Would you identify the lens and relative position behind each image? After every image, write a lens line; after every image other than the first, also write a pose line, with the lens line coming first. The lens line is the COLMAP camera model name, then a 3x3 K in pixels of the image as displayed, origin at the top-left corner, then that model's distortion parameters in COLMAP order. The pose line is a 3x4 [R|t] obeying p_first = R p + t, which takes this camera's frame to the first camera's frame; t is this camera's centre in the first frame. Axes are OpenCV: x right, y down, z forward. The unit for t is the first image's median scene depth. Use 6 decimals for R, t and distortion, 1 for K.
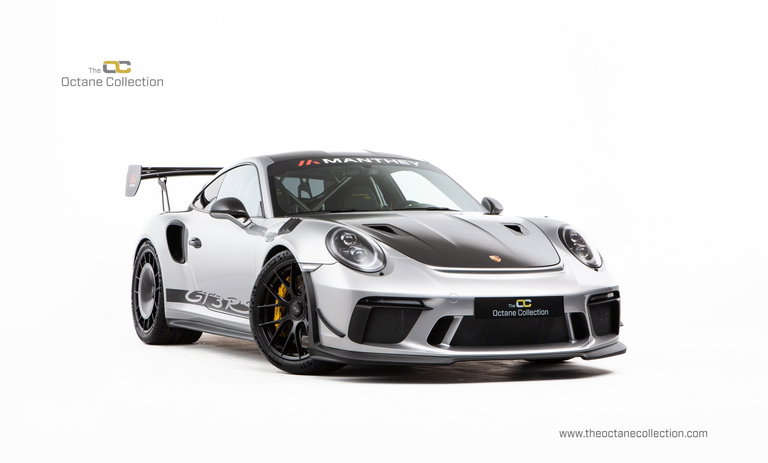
lens RADIAL K [[1563.6, 0, 387.7], [0, 1563.6, 232.2], [0, 0, 1]] dist [0.551693, 0.000000]
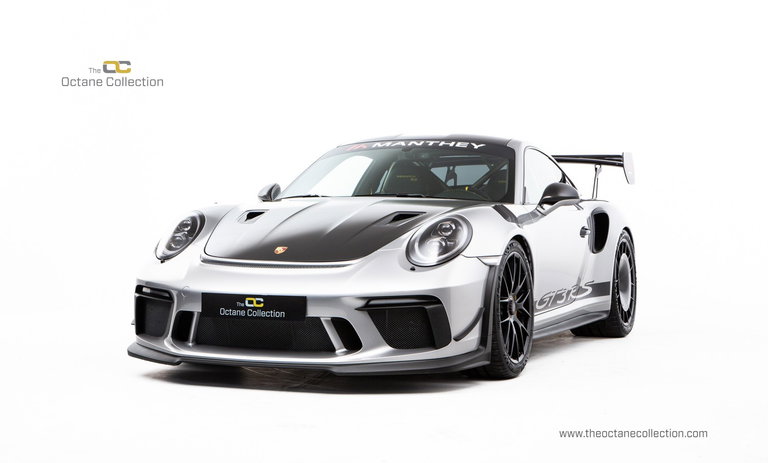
lens RADIAL K [[1416.4, 0, 382.6], [0, 1416.4, 226.2], [0, 0, 1]] dist [0.174164, 0.000000]
pose [[0.680533, 0.018596, -0.732481, 0.688327], [-0.020965, 0.999763, 0.005903, -0.002778], [0.732417, 0.011339, 0.680762, 0.503421]]
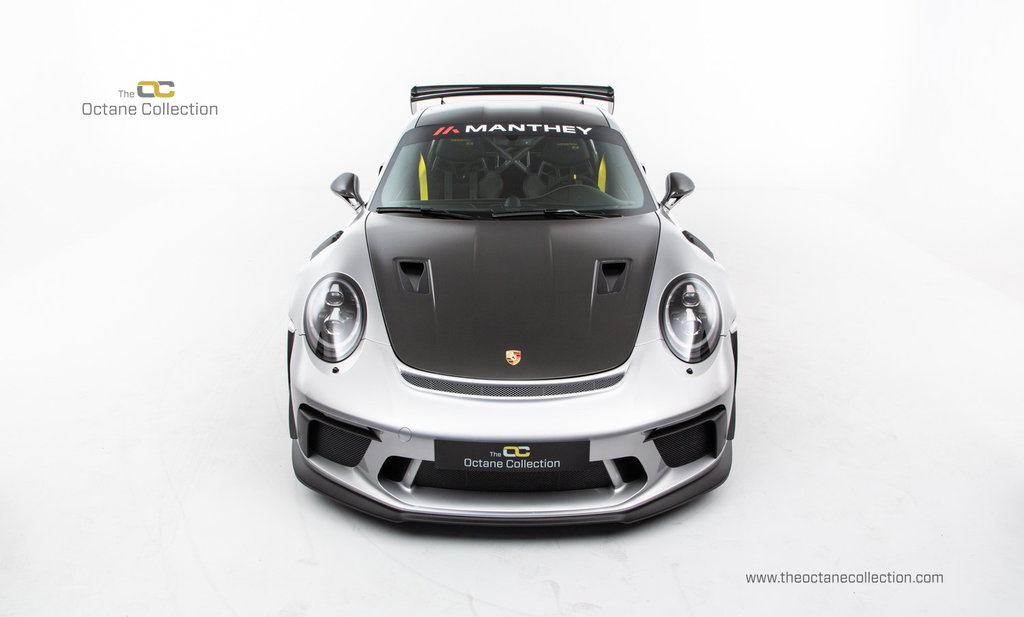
lens RADIAL K [[859.4, 0, 510.0], [0, 859.4, 304.0], [0, 0, 1]] dist [-0.035767, 0.003583]
pose [[0.904678, 0.146753, -0.400026, 0.211208], [-0.012612, 0.947629, 0.319125, -0.122277], [0.425908, -0.283660, 0.859150, 0.691211]]
